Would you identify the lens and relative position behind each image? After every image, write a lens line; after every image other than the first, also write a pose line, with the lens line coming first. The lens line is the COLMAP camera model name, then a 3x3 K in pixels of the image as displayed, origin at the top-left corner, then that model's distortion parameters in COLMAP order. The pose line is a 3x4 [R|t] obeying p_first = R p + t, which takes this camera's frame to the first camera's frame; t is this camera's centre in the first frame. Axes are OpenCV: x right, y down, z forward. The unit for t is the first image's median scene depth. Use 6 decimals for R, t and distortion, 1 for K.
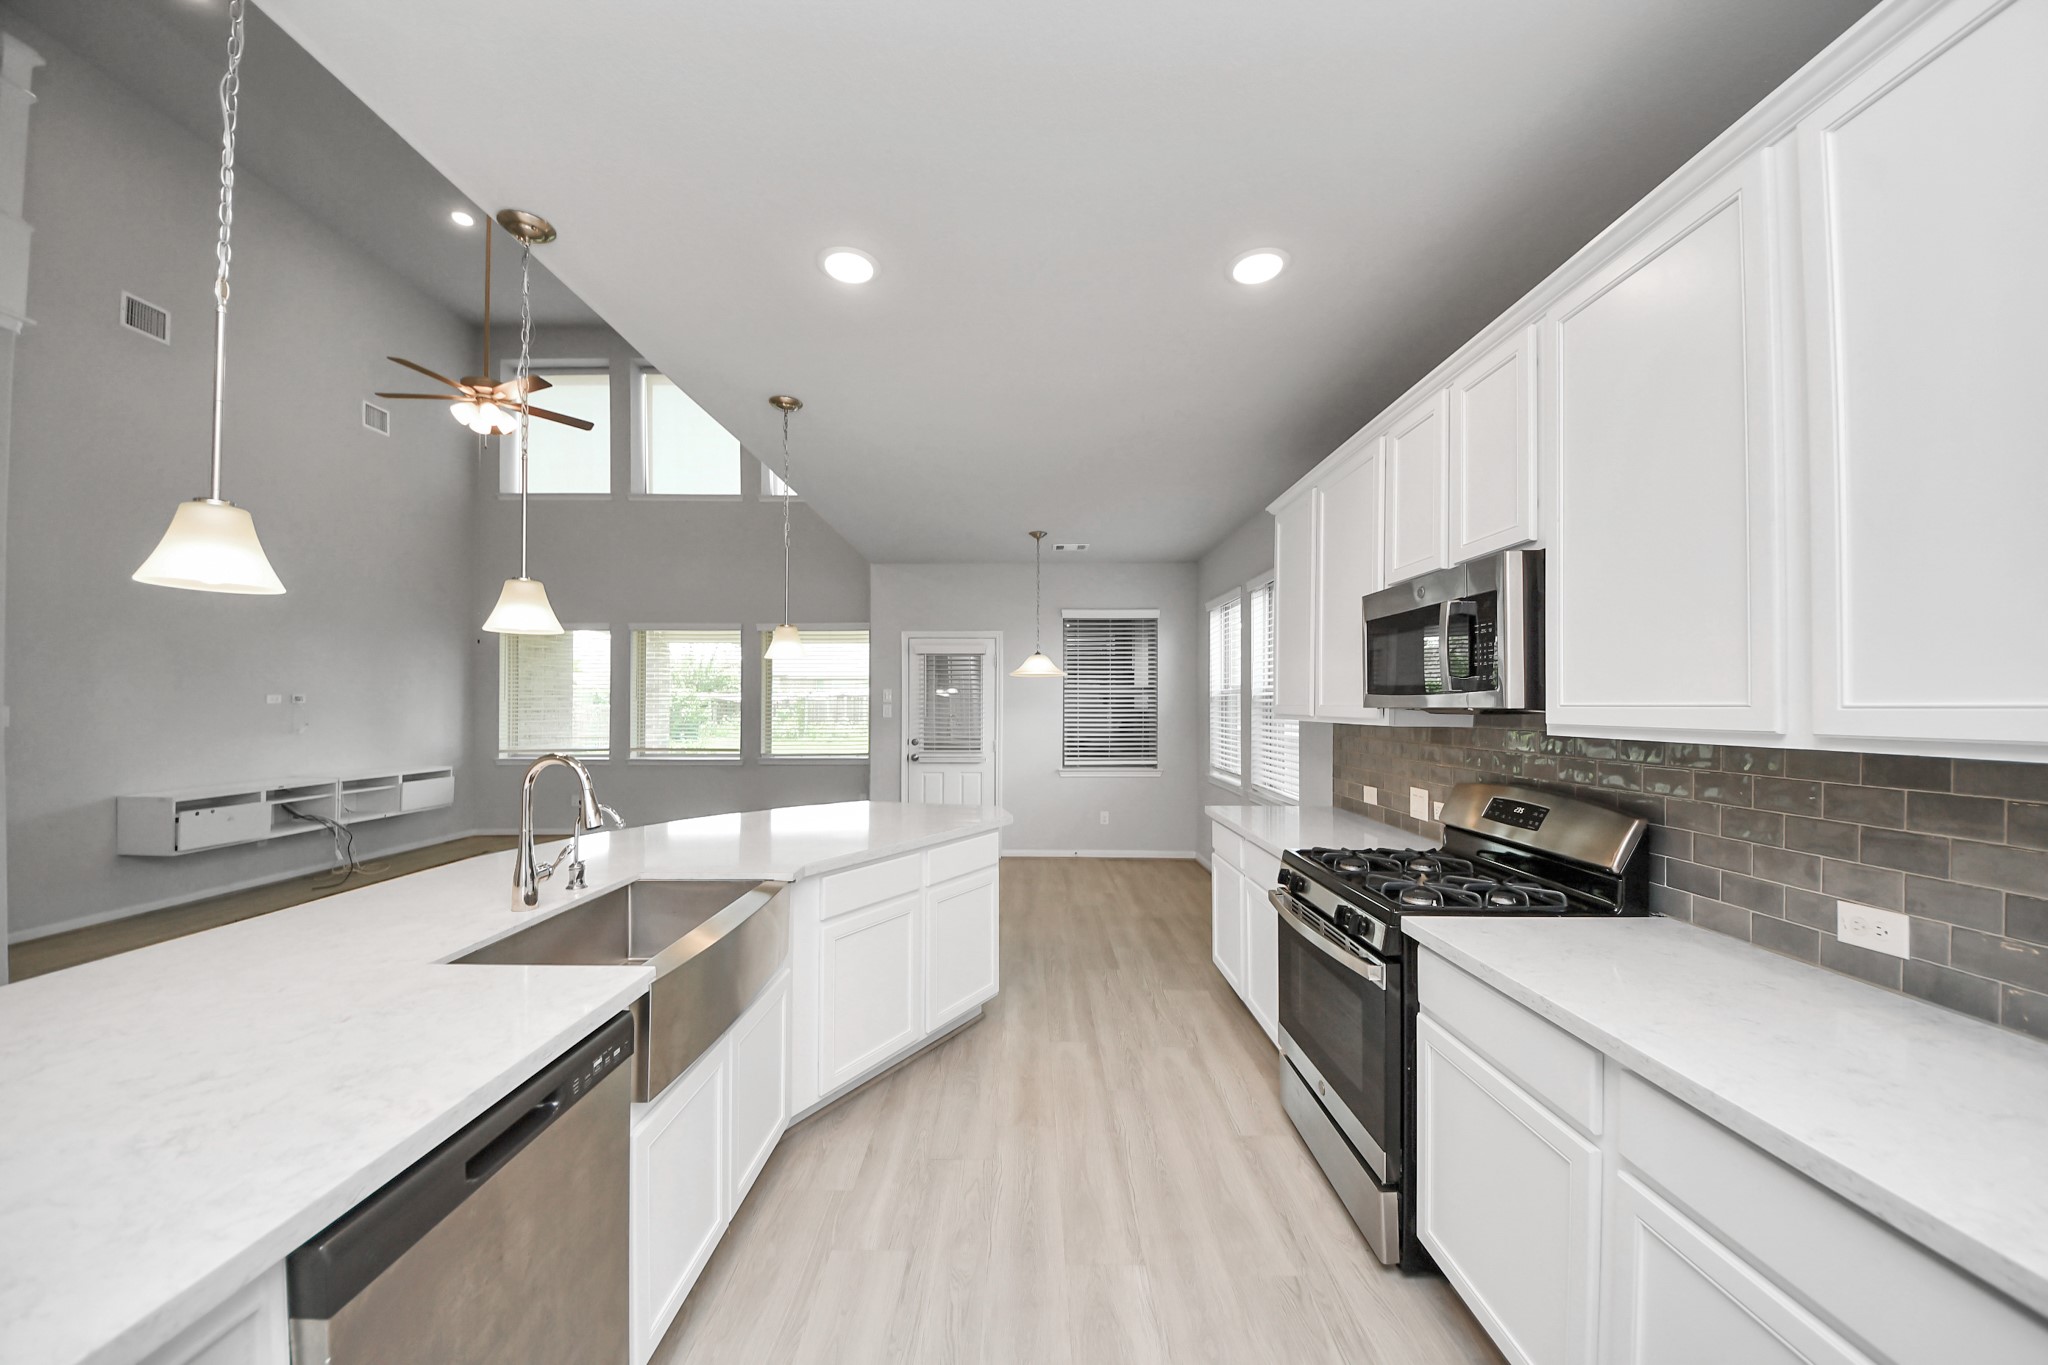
lens RADIAL K [[722.7, 0, 1022.3], [0, 722.7, 696.6], [0, 0, 1]] dist [0.023492, -0.016504]
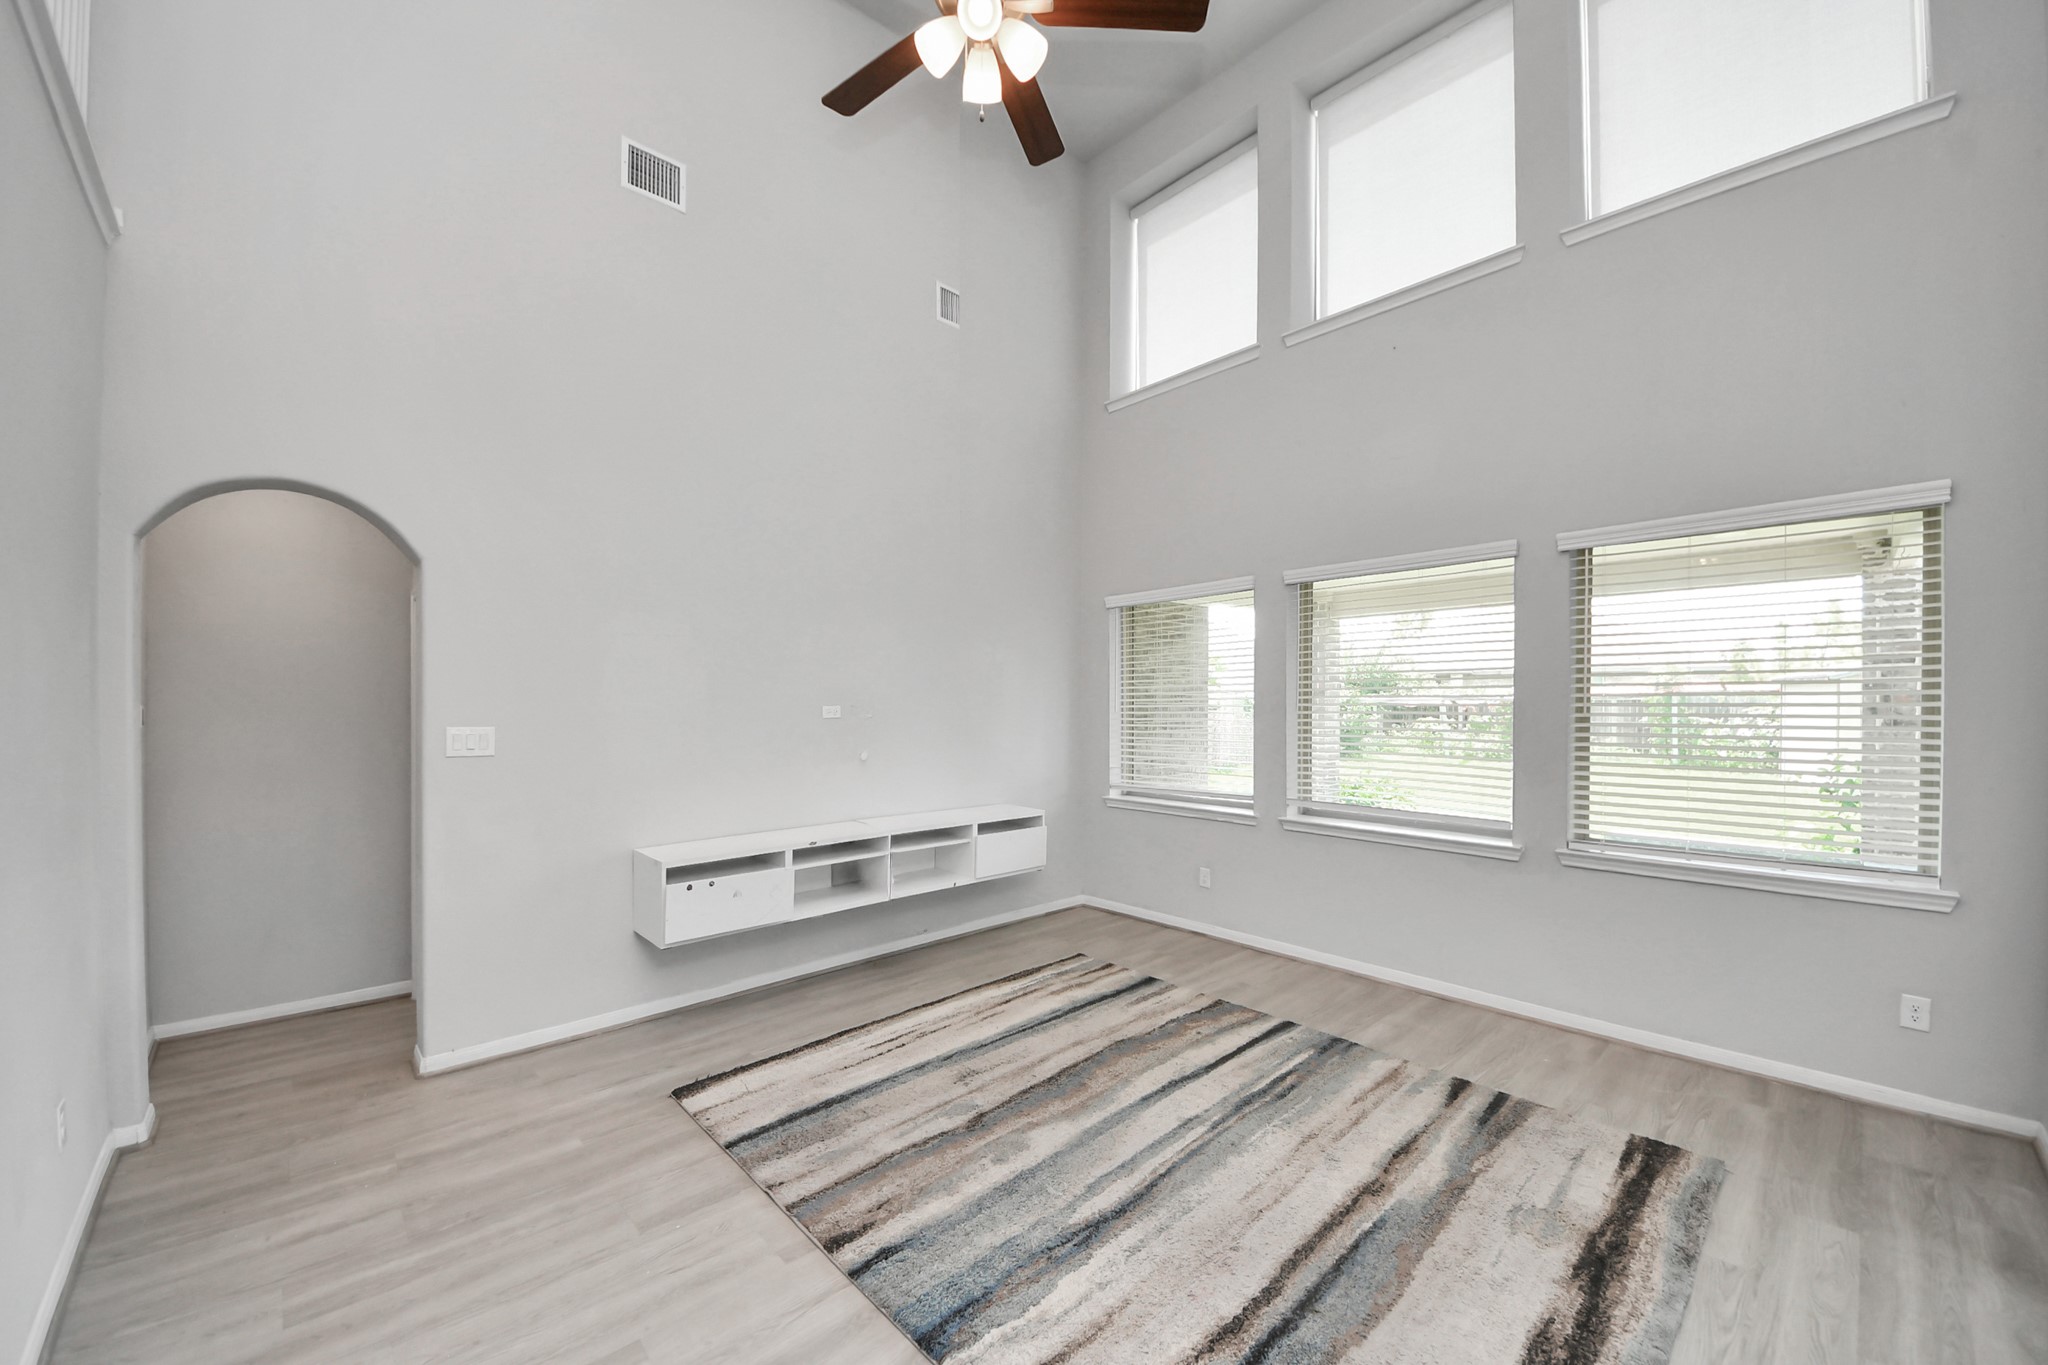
lens RADIAL K [[792.1, 0, 1031.2], [0, 792.1, 698.6], [0, 0, 1]] dist [0.022756, -0.000282]
pose [[0.692983, 0.002577, -0.720949, -0.285790], [0.000016, 0.999994, 0.003591, -0.009991], [0.720953, -0.002500, 0.692979, 0.521772]]
